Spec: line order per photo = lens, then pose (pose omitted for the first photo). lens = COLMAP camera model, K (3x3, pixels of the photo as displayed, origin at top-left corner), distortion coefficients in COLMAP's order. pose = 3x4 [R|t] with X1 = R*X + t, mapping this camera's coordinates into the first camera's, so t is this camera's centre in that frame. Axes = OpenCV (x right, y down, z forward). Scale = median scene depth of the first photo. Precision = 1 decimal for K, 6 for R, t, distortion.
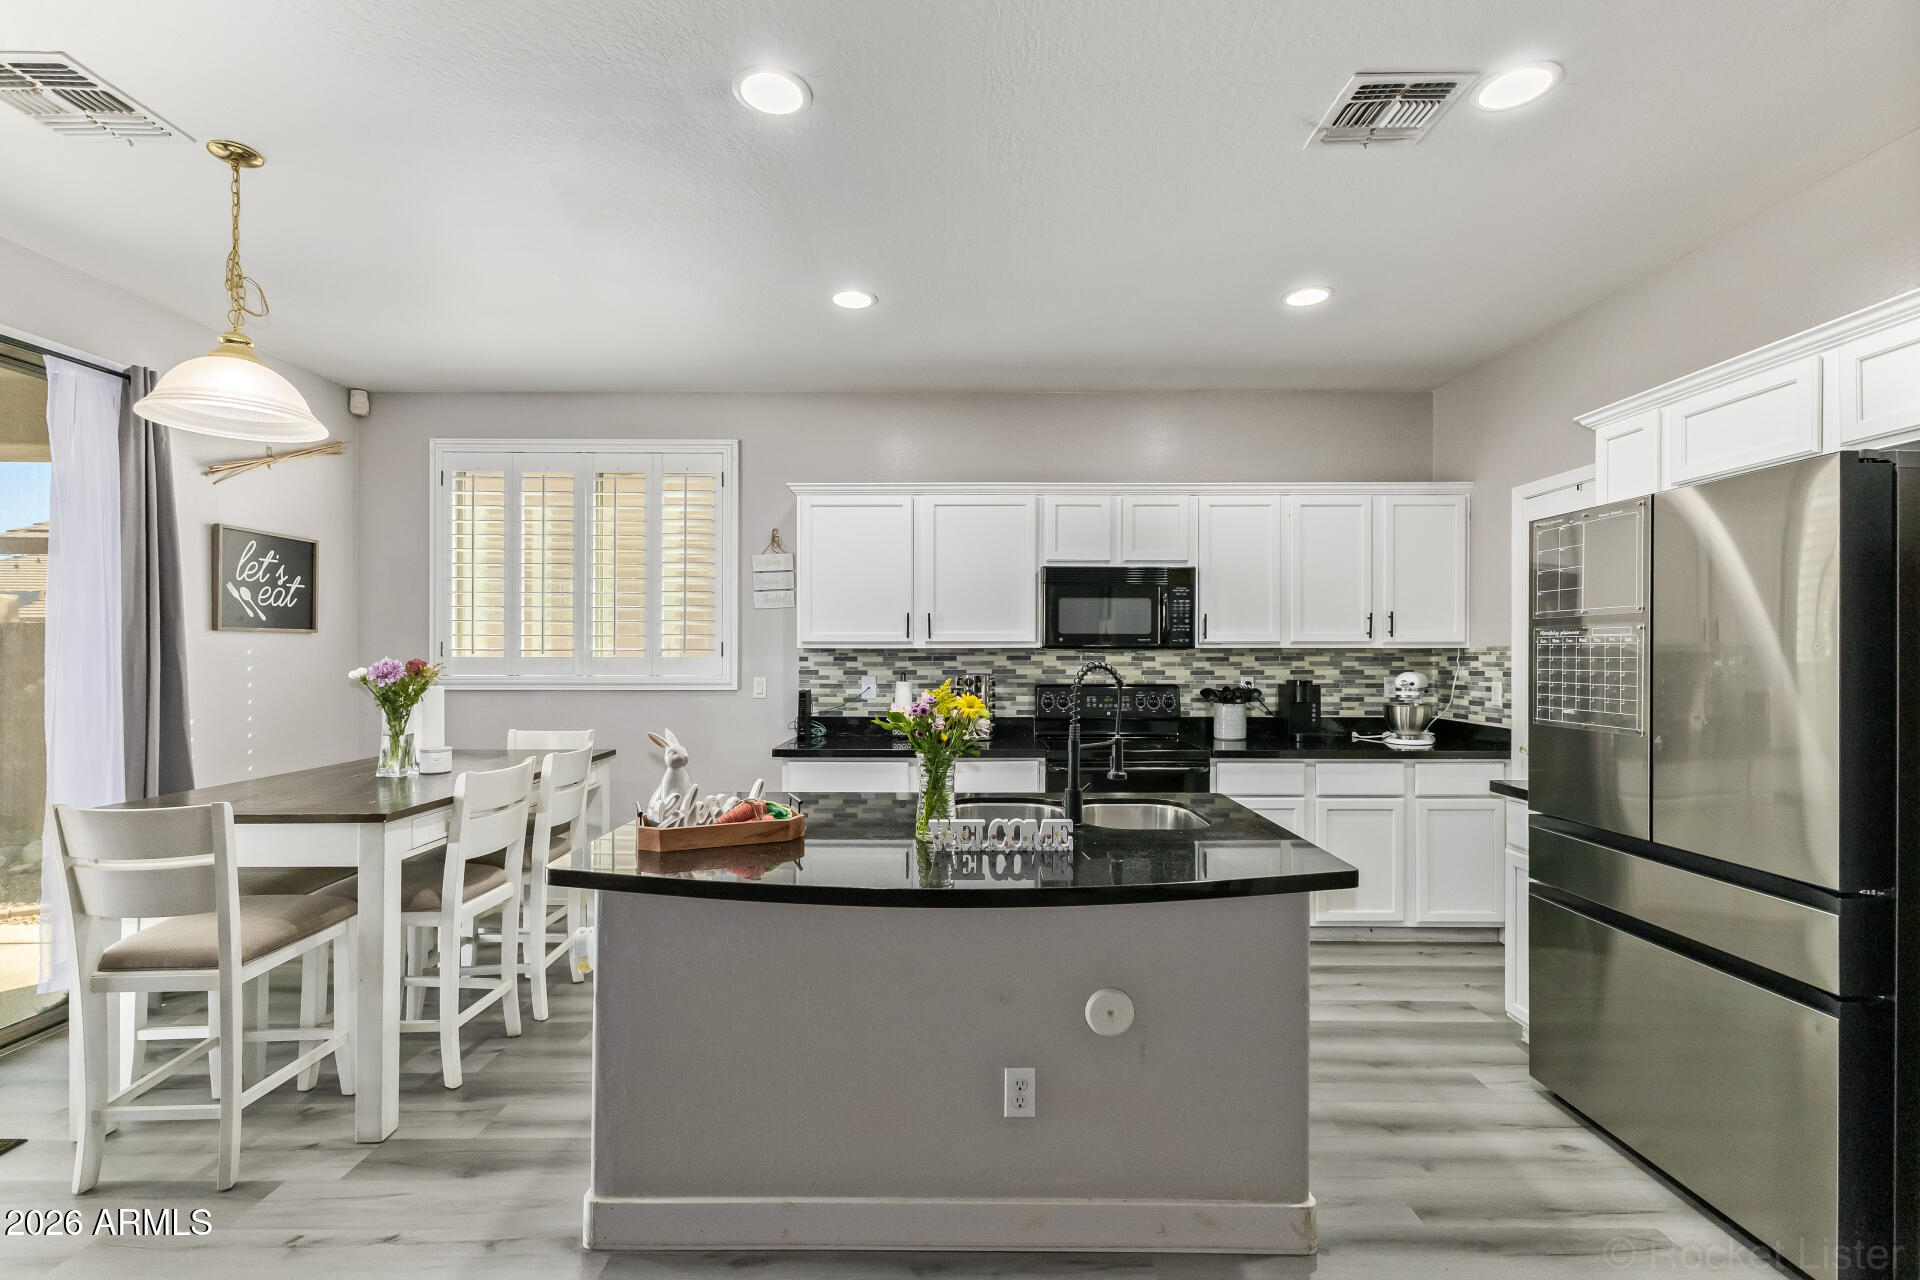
lens RADIAL K [[817.5, 0, 948.9], [0, 817.5, 650.0], [0, 0, 1]] dist [0.008673, -0.000223]
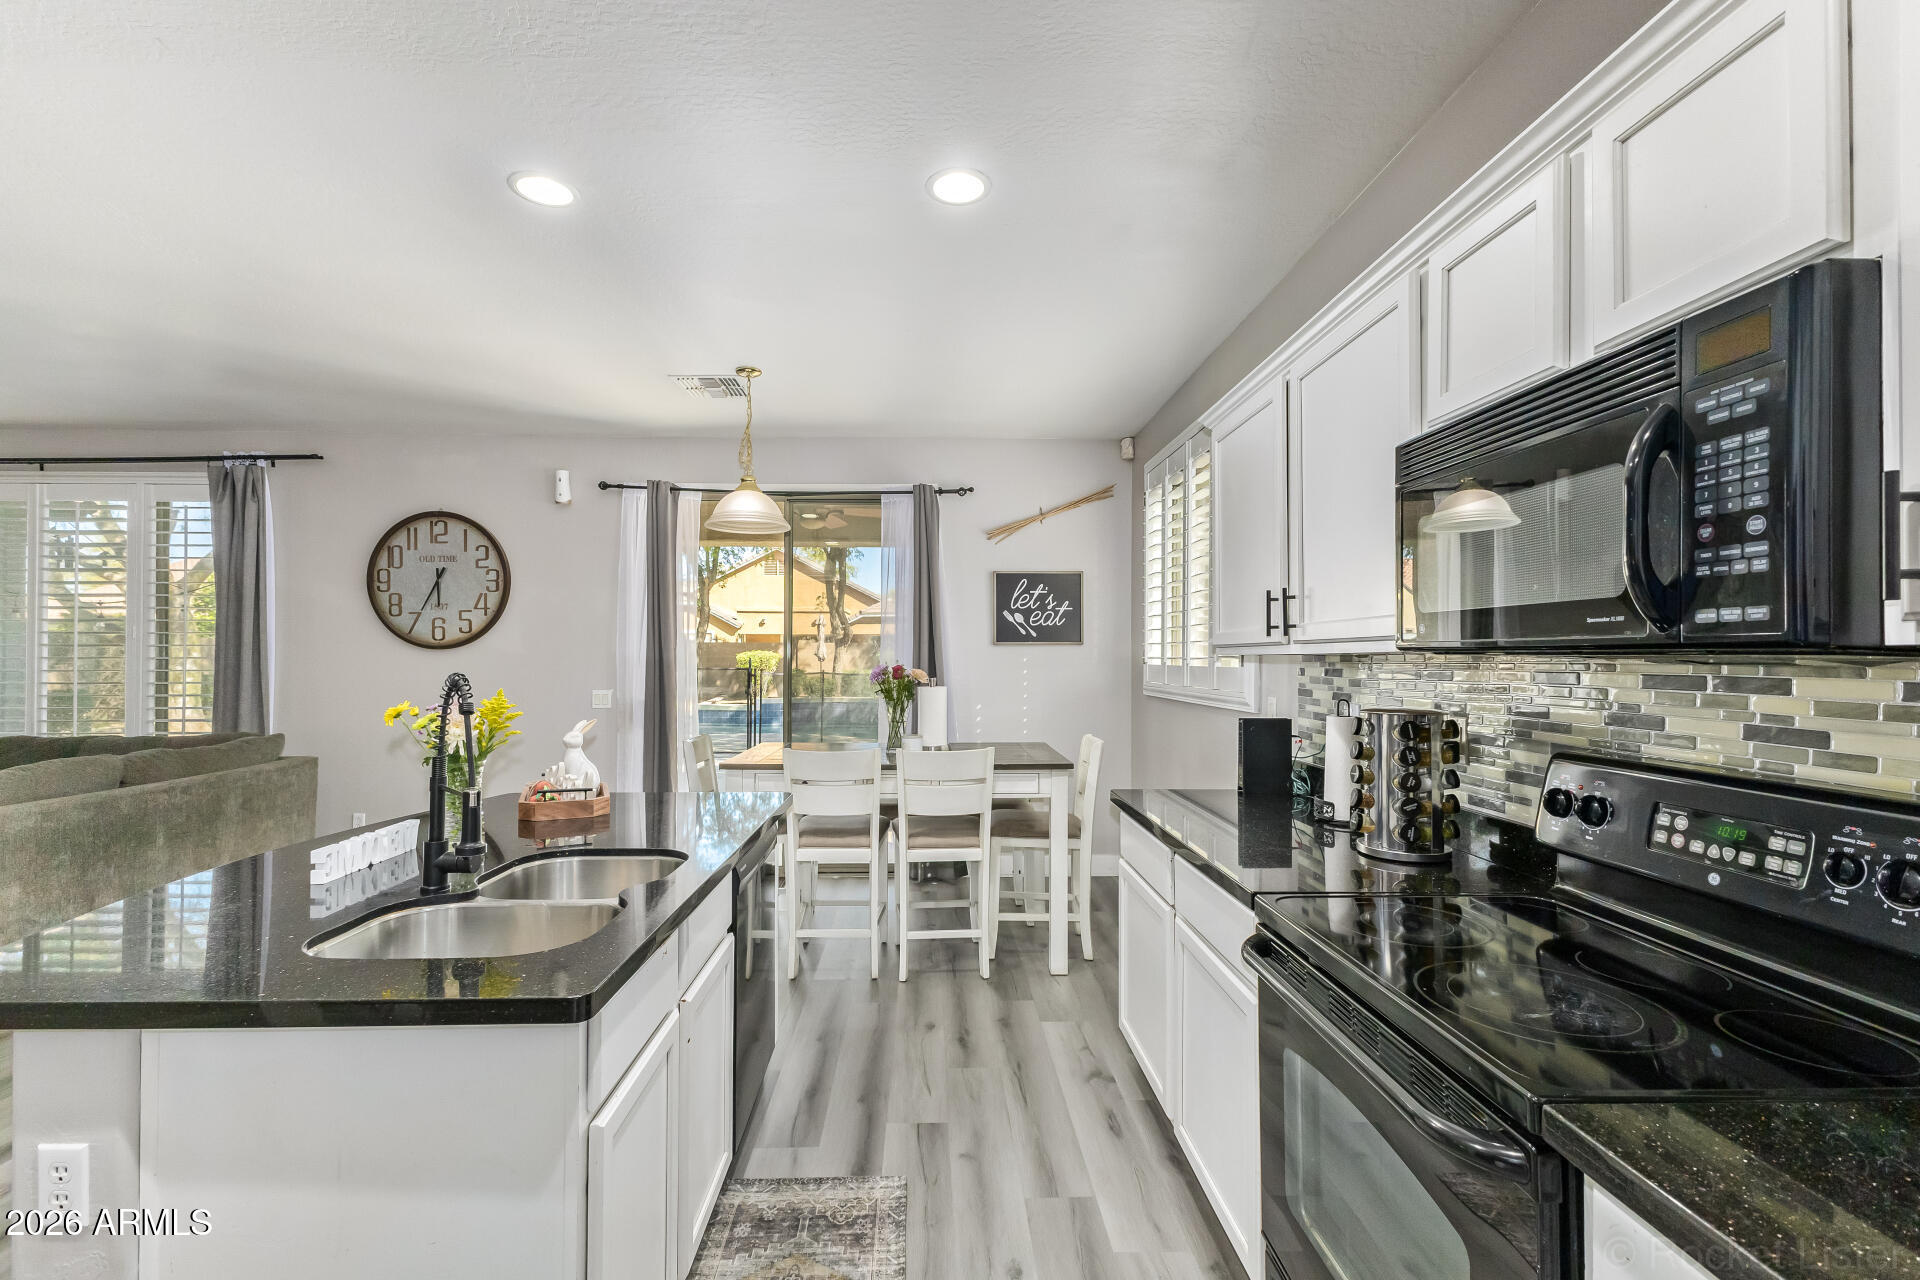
lens RADIAL K [[836.9, 0, 951.2], [0, 836.9, 649.7], [0, 0, 1]] dist [0.014491, 0.000239]
pose [[0.023390, -0.010041, -0.999676, 0.496248], [-0.000053, 0.999950, -0.010045, 0.000345], [0.999726, 0.000288, 0.023388, 0.742829]]
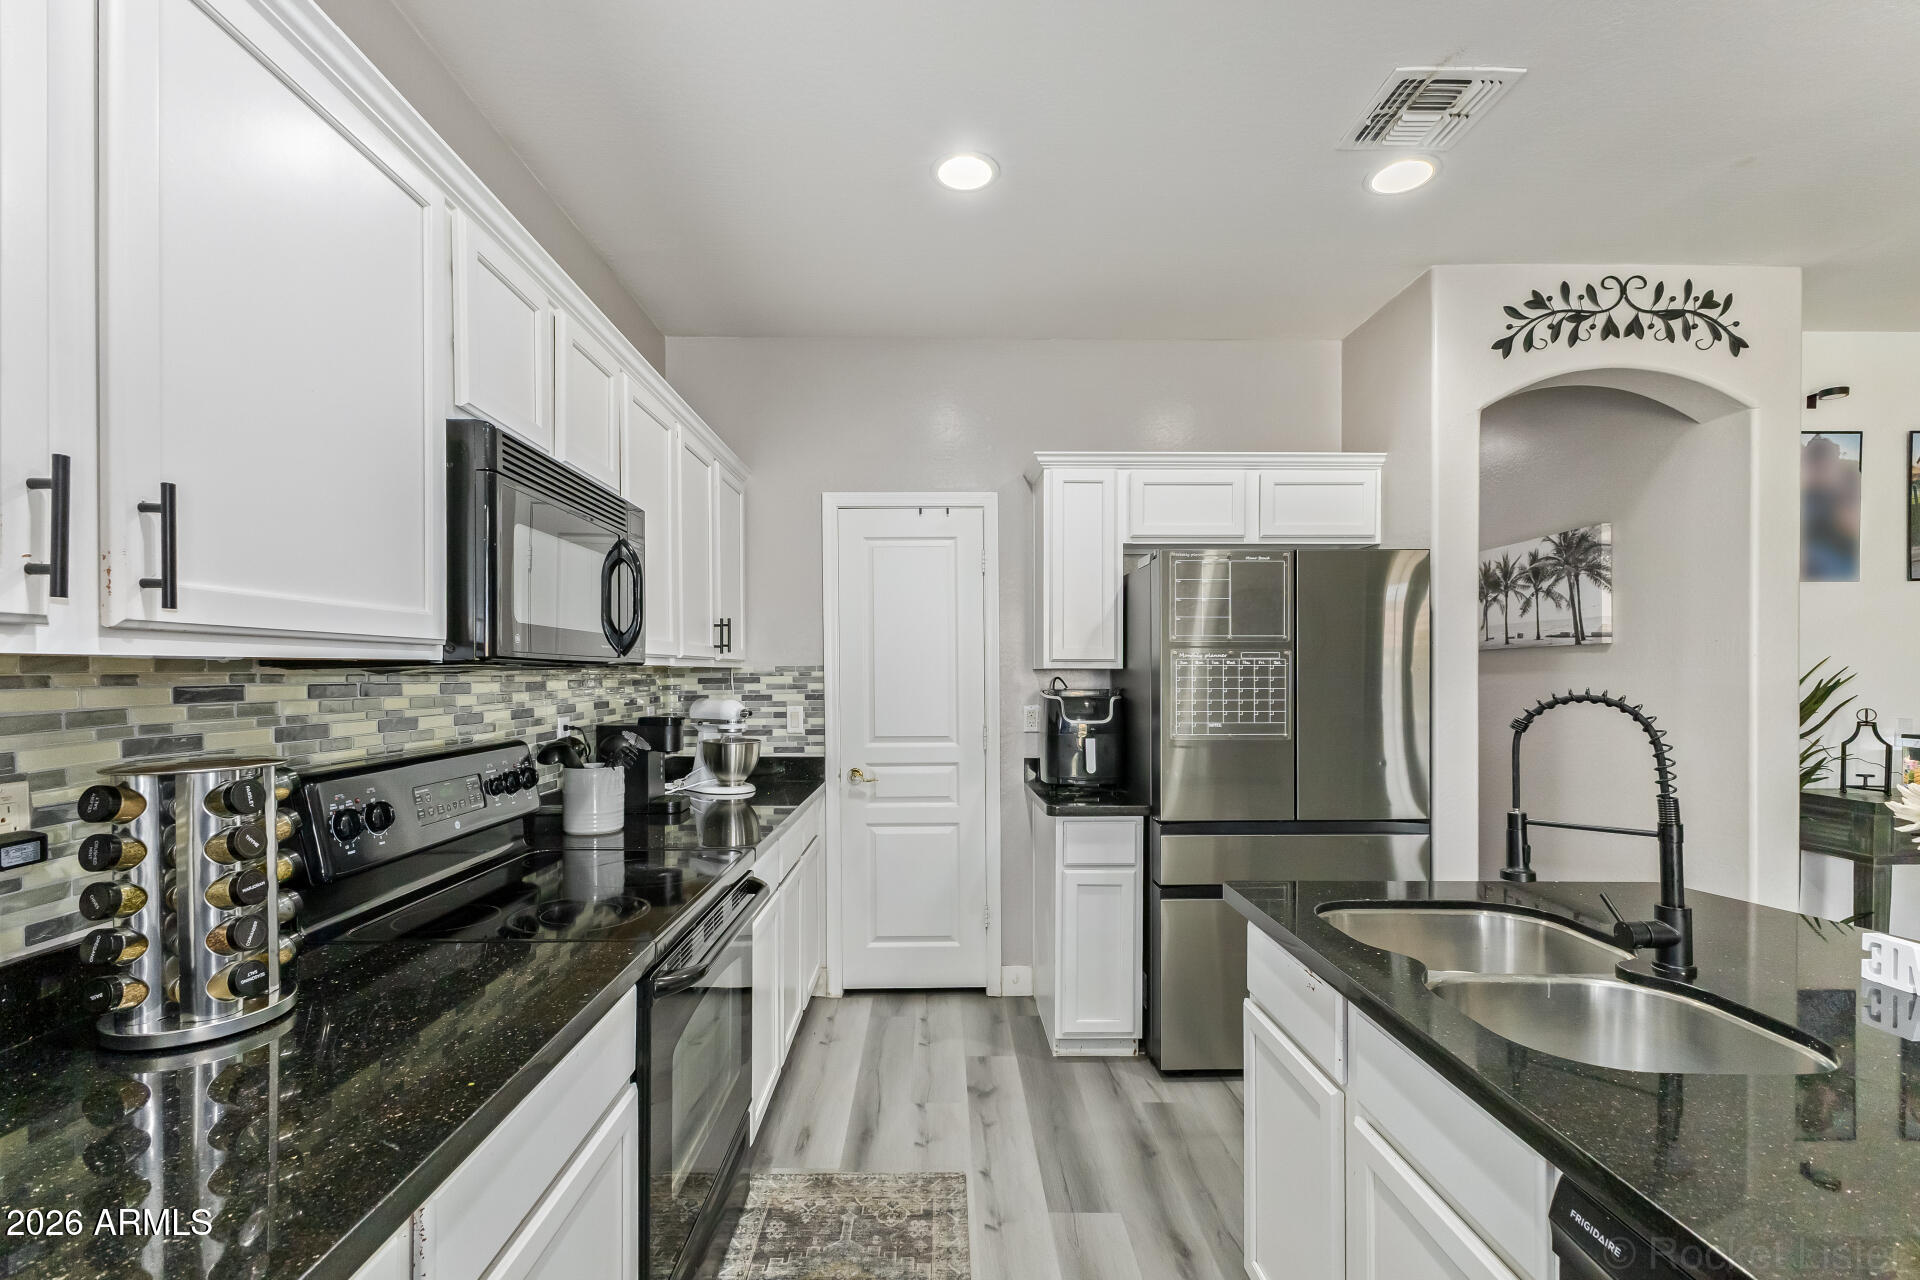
lens RADIAL K [[848.4, 0, 956.4], [0, 848.4, 679.6], [0, 0, 1]] dist [0.015551, -0.000024]
pose [[-0.020116, -0.008918, 0.999758, -0.233185], [-0.002601, 0.999957, 0.008867, 0.001352], [-0.999794, -0.002422, -0.020138, 0.779717]]
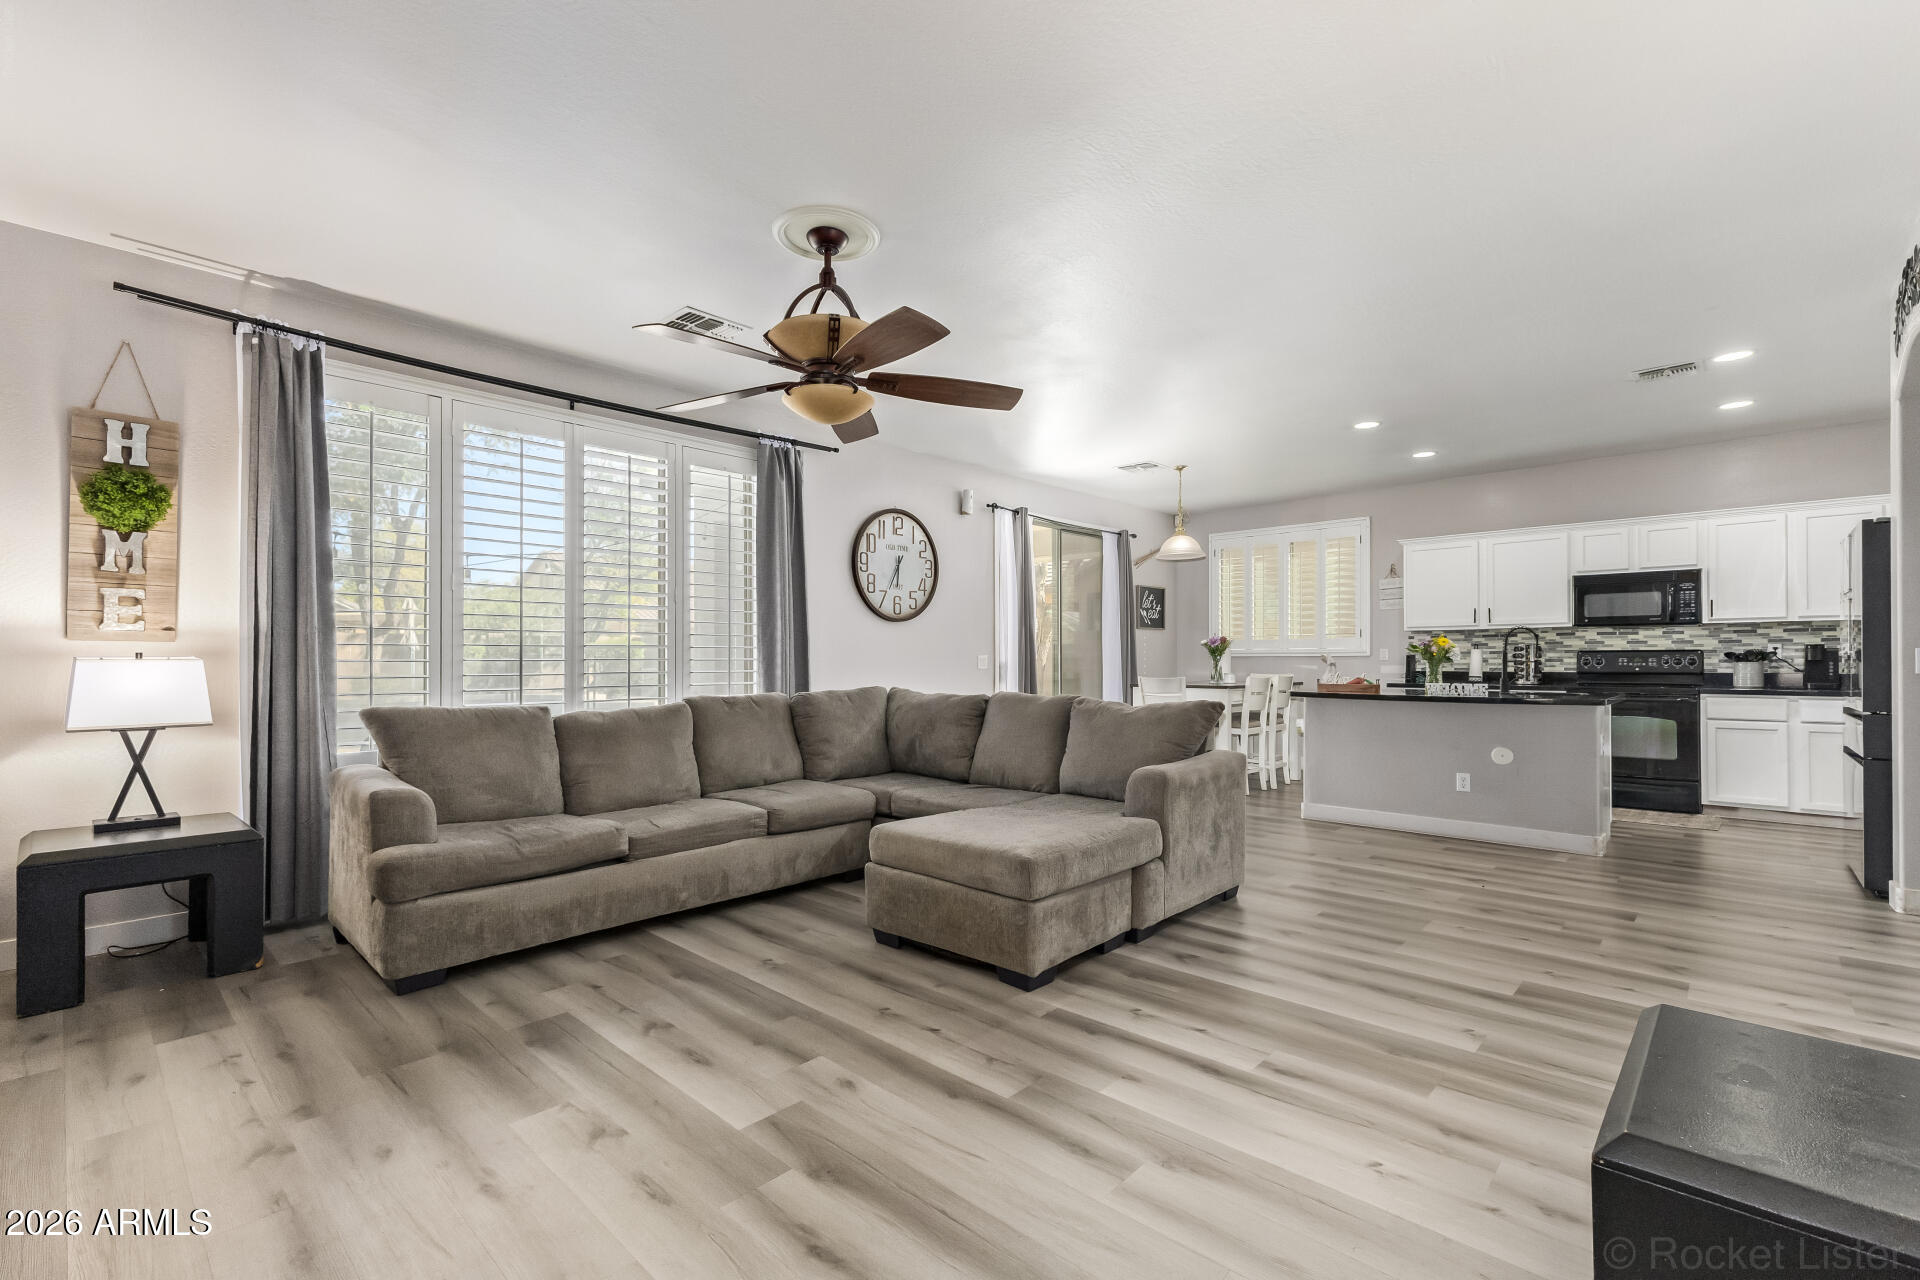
lens RADIAL K [[835.0, 0, 960.0], [0, 835.0, 656.6], [0, 0, 1]] dist [0.012125, 0.000281]
pose [[0.733429, -0.005953, -0.679739, 0.340771], [0.004958, 0.999982, -0.003409, 0.054322], [0.679747, -0.000870, 0.733446, -0.986134]]
